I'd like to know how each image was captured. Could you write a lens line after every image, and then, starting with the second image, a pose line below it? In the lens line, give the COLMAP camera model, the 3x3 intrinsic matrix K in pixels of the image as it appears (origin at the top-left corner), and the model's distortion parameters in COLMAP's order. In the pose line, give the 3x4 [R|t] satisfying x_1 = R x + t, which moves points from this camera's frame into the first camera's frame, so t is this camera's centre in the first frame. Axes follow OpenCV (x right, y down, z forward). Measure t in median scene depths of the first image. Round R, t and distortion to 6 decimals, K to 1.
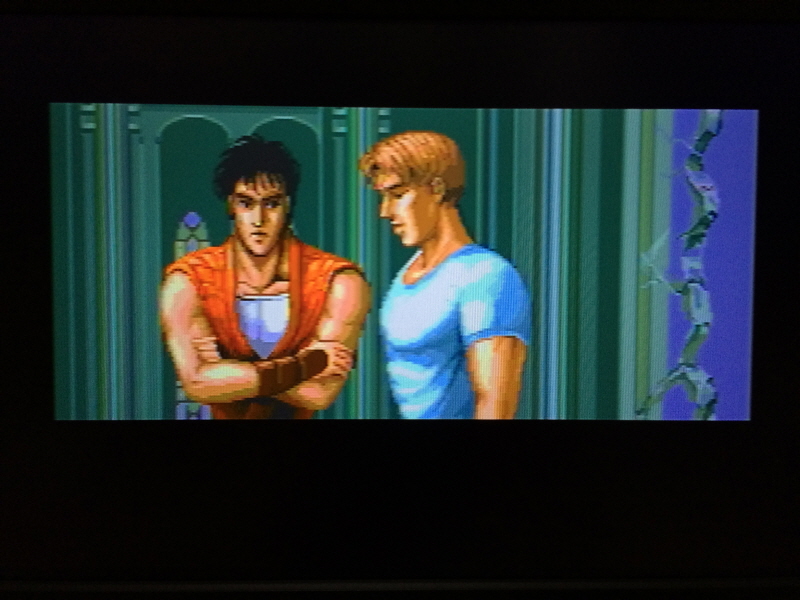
lens RADIAL K [[696.9, 0, 400.9], [0, 696.9, 302.2], [0, 0, 1]] dist [0.087492, -0.029387]
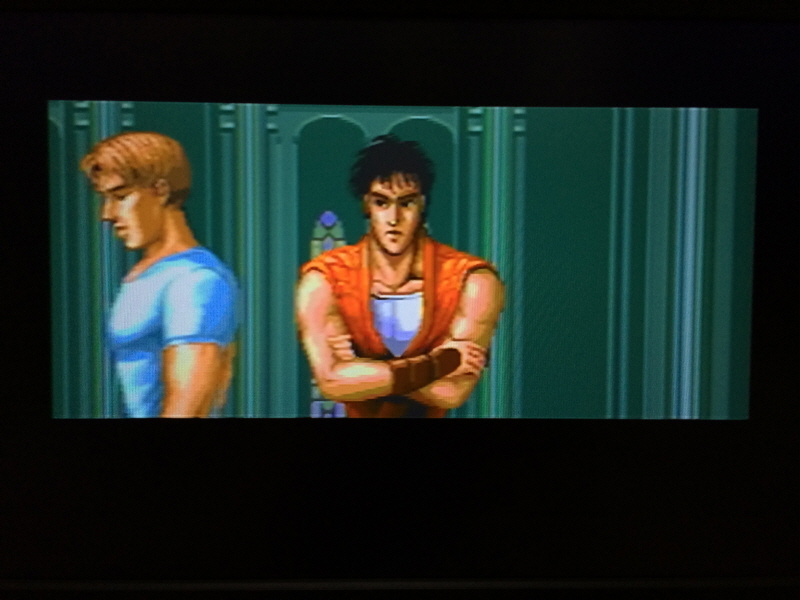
lens RADIAL K [[696.9, 0, 400.3], [0, 696.9, 297.8], [0, 0, 1]] dist [0.087492, -0.029387]
pose [[0.999883, 0.001336, 0.015213, -0.208154], [-0.001281, 0.999993, -0.003650, -0.000587], [-0.015218, 0.003630, 0.999878, -0.000199]]
